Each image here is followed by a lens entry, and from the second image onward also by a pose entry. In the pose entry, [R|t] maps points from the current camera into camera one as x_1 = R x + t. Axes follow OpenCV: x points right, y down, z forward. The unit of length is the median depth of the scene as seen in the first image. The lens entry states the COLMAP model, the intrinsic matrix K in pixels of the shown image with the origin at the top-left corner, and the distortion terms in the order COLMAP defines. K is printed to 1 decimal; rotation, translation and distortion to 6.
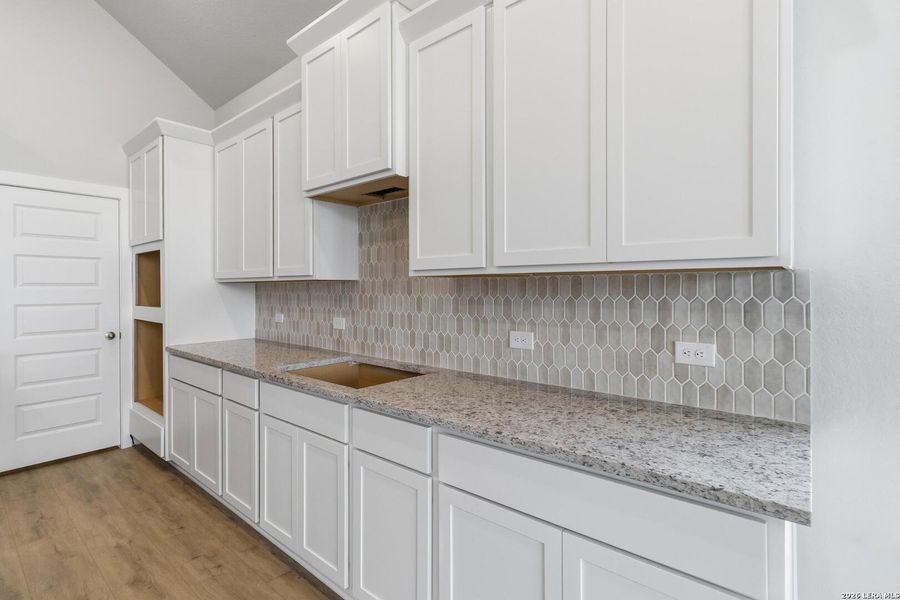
lens RADIAL K [[426.7, 0, 454.5], [0, 426.7, 287.5], [0, 0, 1]] dist [-0.000110, 0.000052]
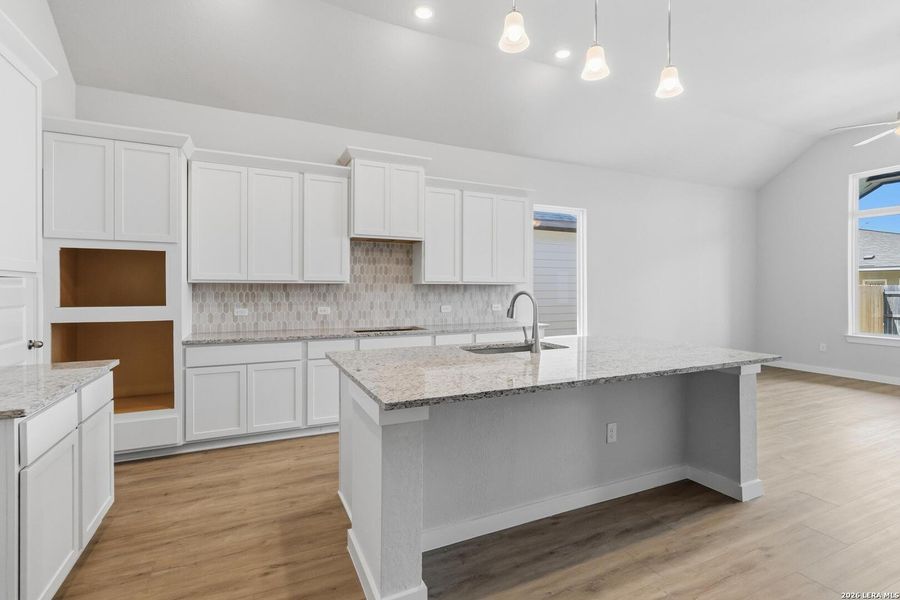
lens RADIAL K [[434.6, 0, 452.1], [0, 434.6, 286.9], [0, 0, 1]] dist [0.001853, 0.000350]
pose [[0.422783, 0.006881, 0.906205, -2.029948], [-0.005320, 0.999973, -0.005110, 0.001952], [-0.906215, -0.002661, 0.422808, -0.150230]]
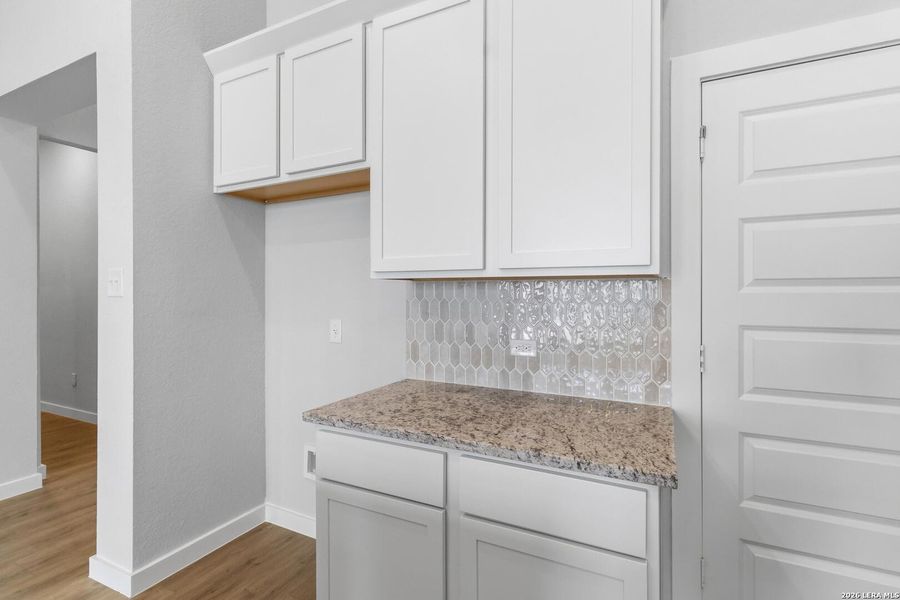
lens RADIAL K [[432.0, 0, 450.7], [0, 432.0, 288.6], [0, 0, 1]] dist [0.001244, 0.000519]
pose [[0.227125, -0.000553, -0.973865, -0.932235], [0.001267, 0.999999, -0.000273, -0.001916], [0.973865, -0.001172, 0.227126, 0.850892]]
